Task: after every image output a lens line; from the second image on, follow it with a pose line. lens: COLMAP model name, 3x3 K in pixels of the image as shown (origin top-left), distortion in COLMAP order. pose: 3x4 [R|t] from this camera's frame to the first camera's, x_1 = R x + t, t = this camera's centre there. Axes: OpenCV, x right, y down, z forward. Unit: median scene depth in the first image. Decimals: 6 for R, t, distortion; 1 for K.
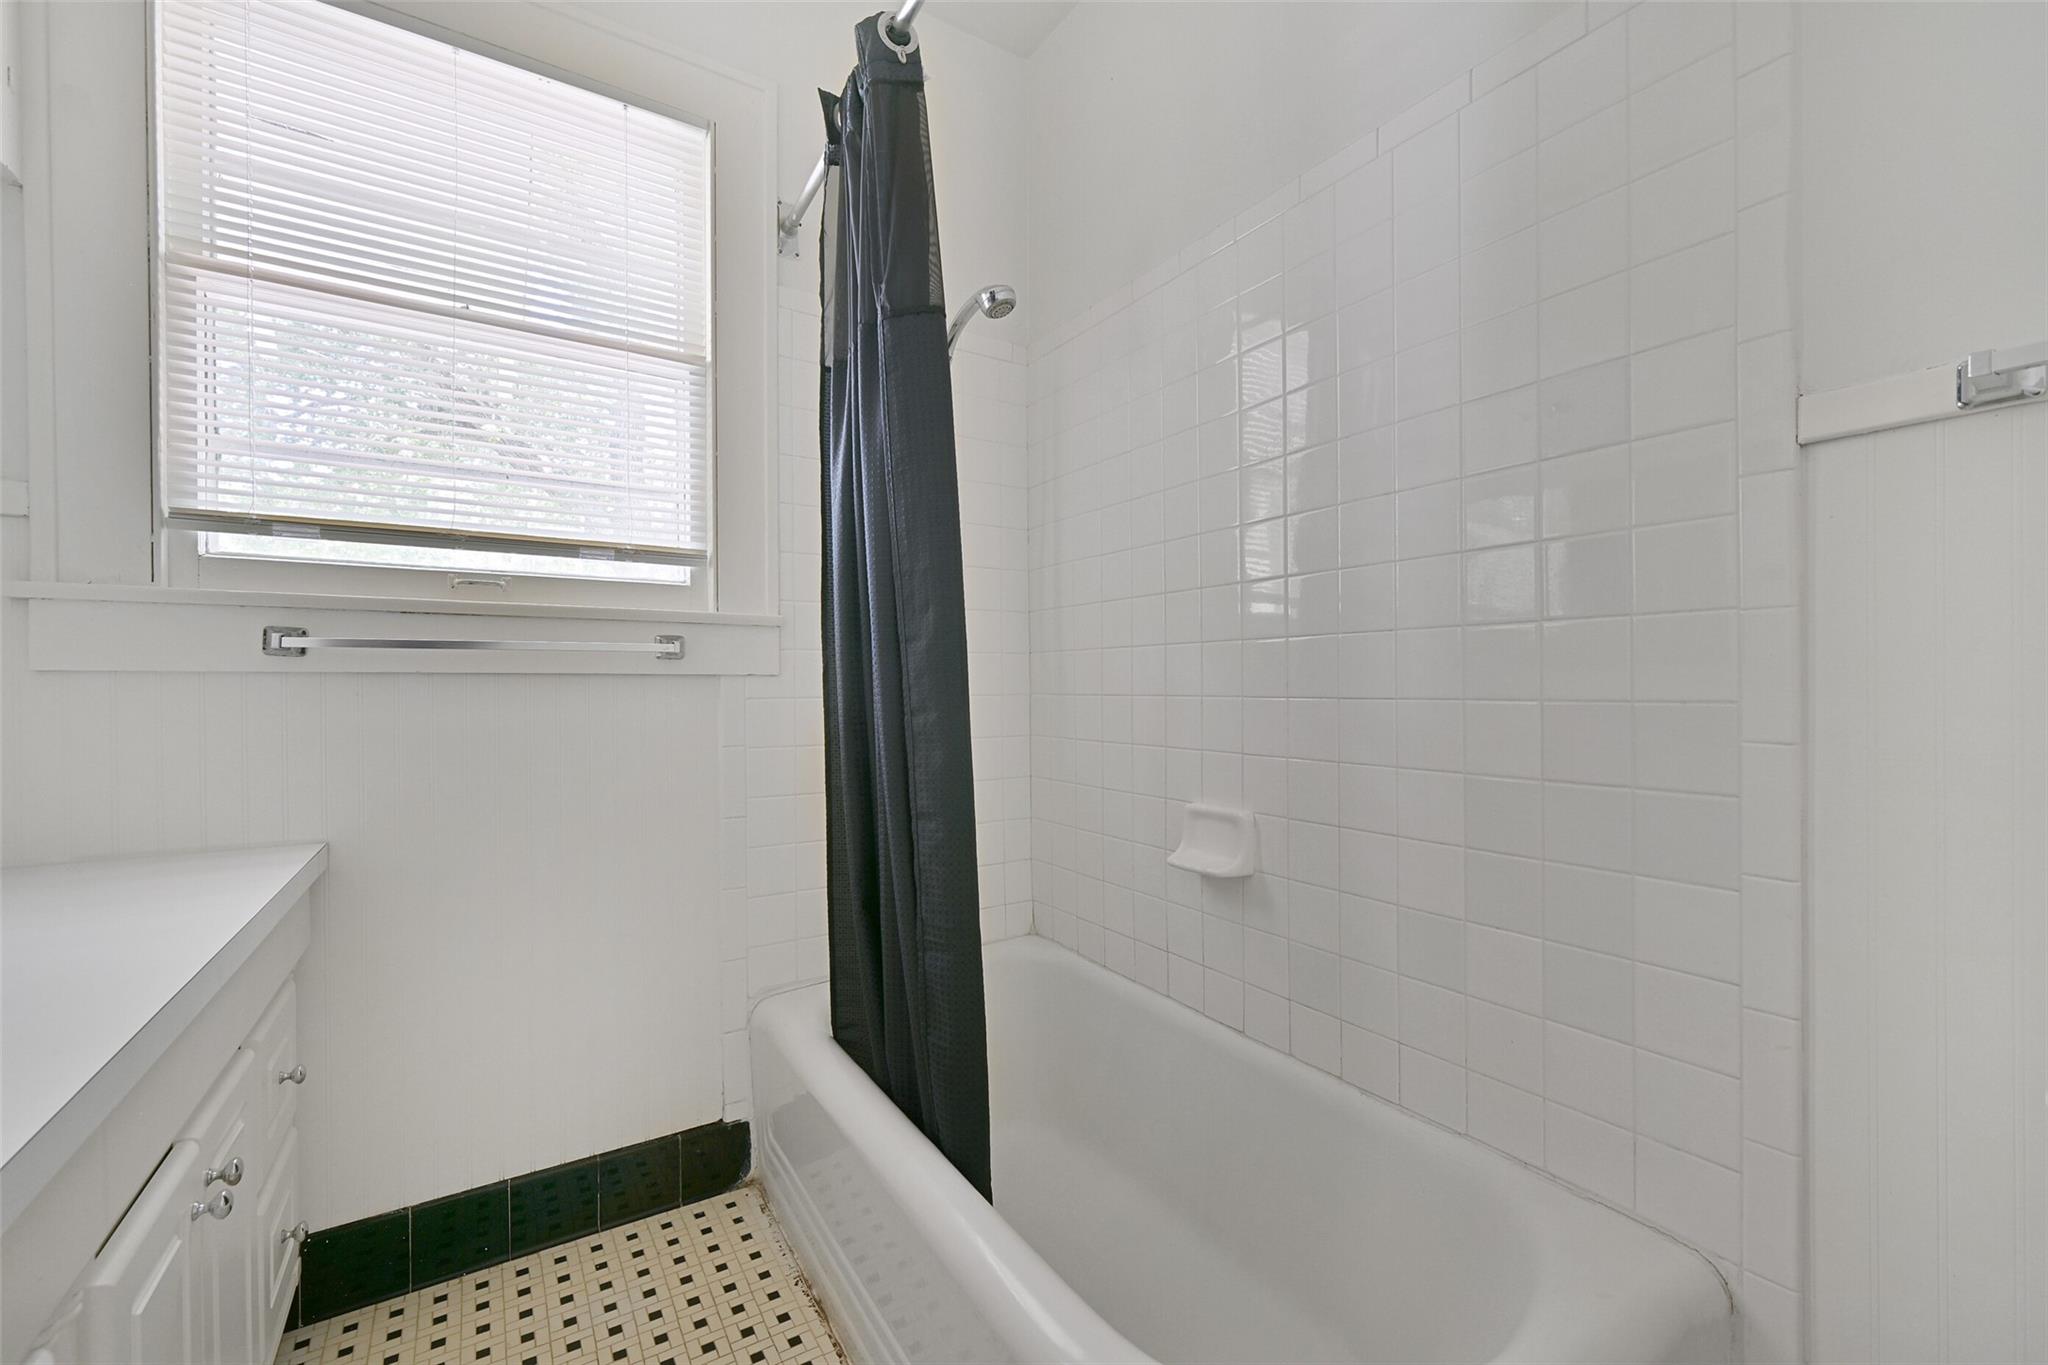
lens RADIAL K [[841.2, 0, 1029.6], [0, 841.2, 687.5], [0, 0, 1]] dist [0.000778, 0.000169]
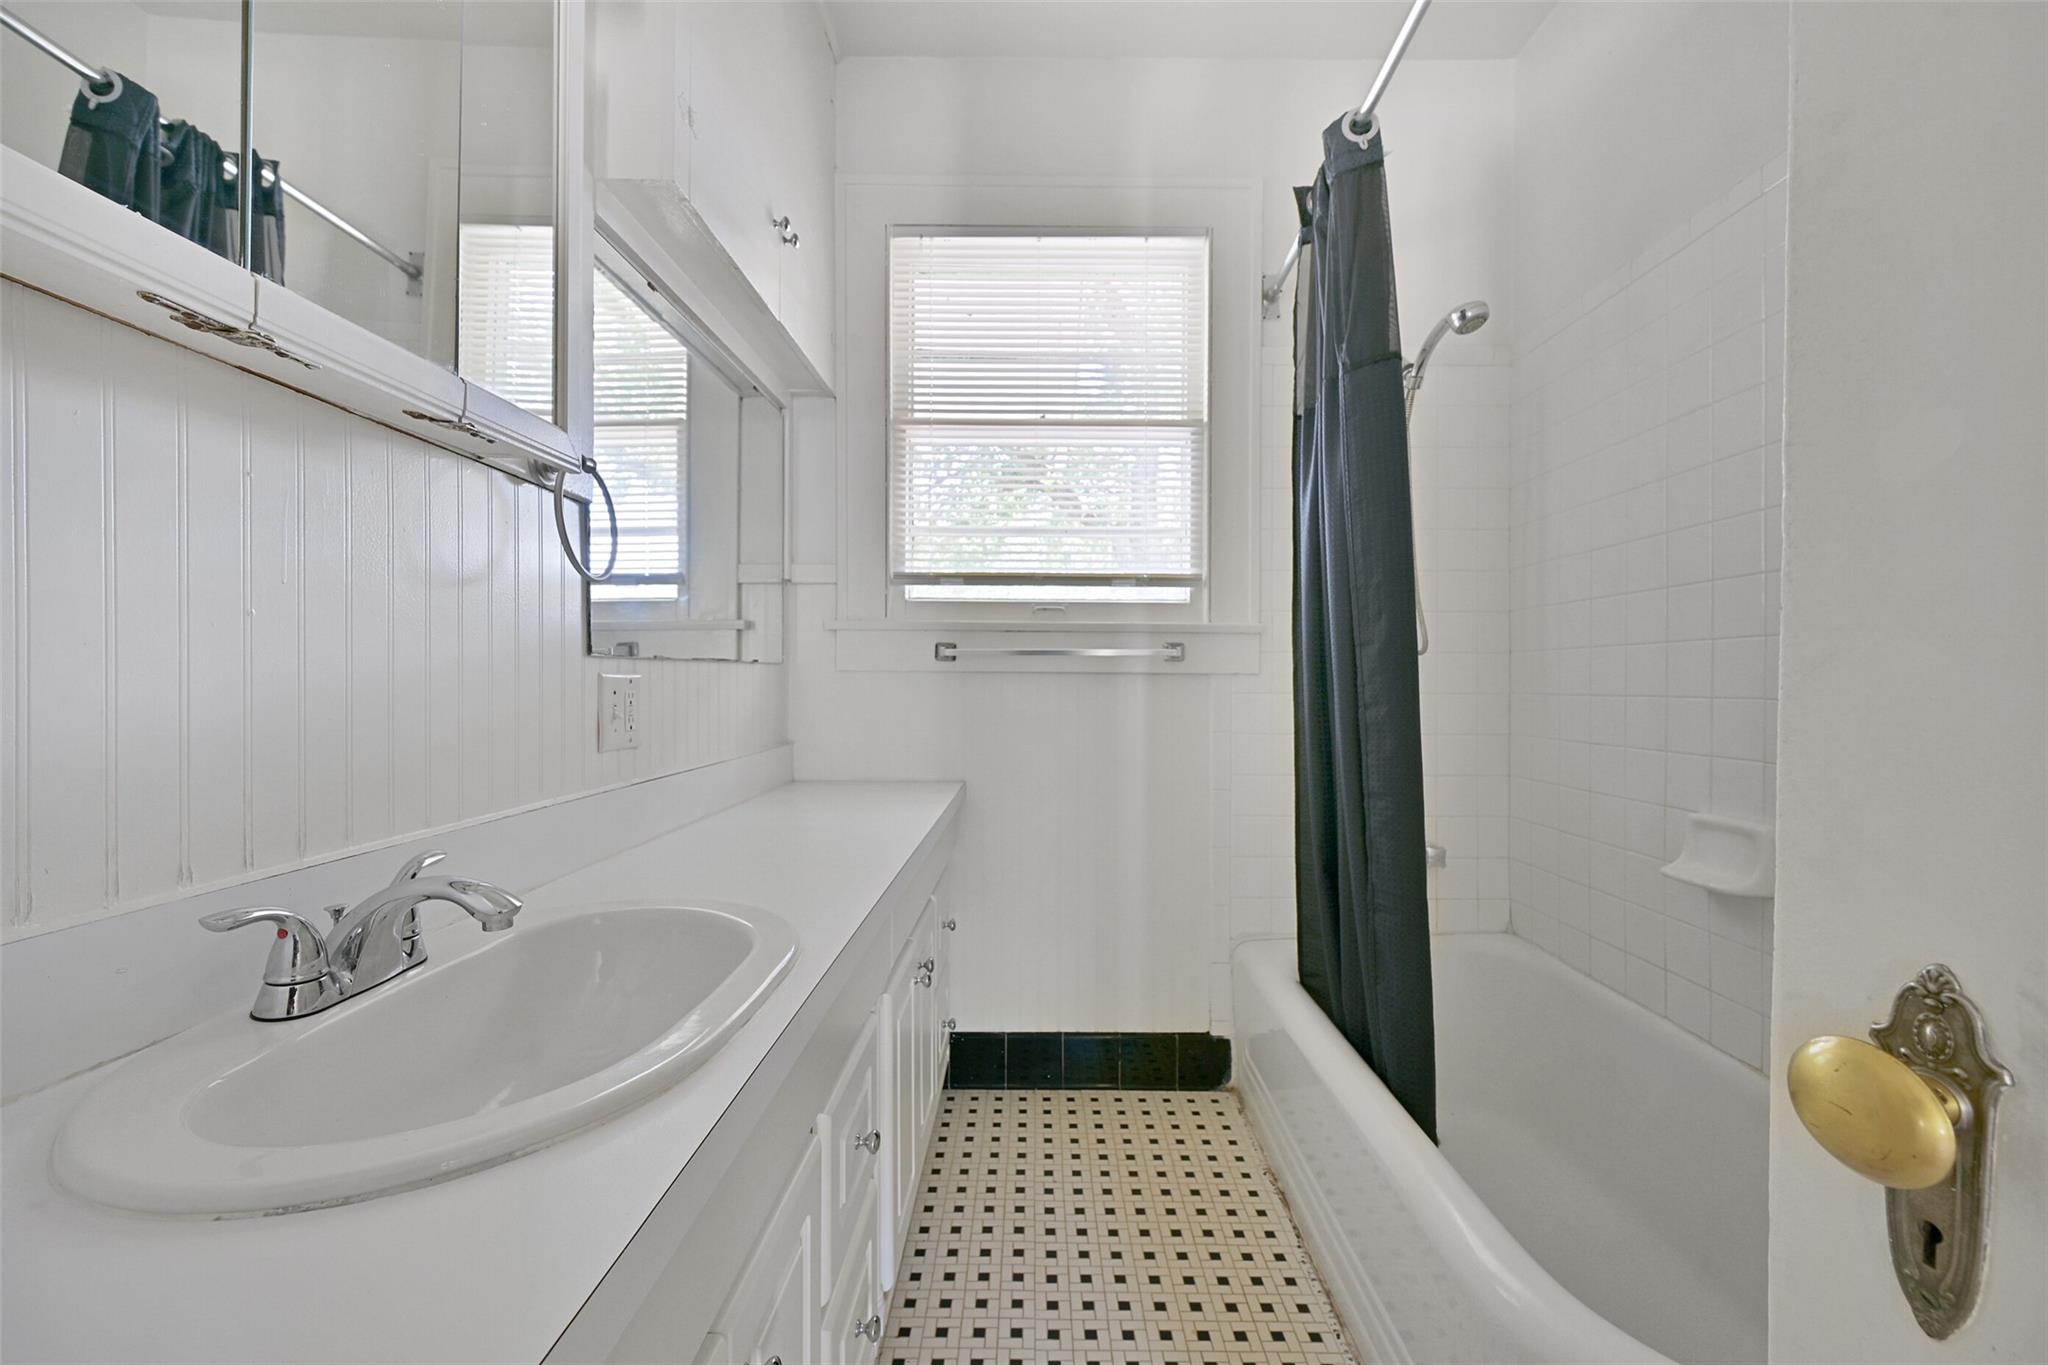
lens RADIAL K [[805.9, 0, 1030.5], [0, 805.9, 685.6], [0, 0, 1]] dist [0.001932, 0.000120]
pose [[0.834709, 0.009953, -0.550601, 0.074320], [-0.009669, 0.999947, 0.003418, 0.001220], [0.550606, 0.002471, 0.834761, -0.160612]]
